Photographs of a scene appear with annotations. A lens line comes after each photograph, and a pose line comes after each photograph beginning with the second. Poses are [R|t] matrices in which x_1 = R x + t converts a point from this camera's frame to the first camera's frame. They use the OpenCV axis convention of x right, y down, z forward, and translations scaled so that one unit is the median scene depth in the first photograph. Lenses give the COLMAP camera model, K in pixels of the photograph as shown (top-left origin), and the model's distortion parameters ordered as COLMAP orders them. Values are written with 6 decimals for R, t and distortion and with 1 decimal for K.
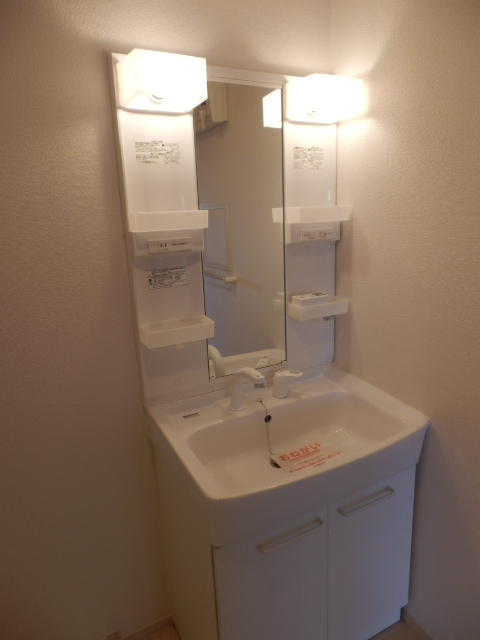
lens RADIAL K [[446.0, 0, 254.0], [0, 446.0, 319.7], [0, 0, 1]] dist [-0.001075, 0.000332]
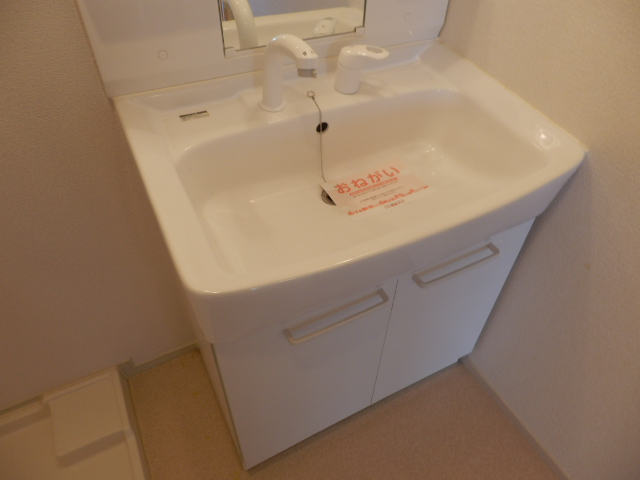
lens RADIAL K [[446.0, 0, 317.3], [0, 446.0, 239.3], [0, 0, 1]] dist [-0.001075, 0.000332]
pose [[0.997282, 0.073612, 0.003219, 0.033708], [-0.065072, 0.859403, 0.507141, 0.041662], [0.034565, -0.505972, 0.861857, 0.386141]]
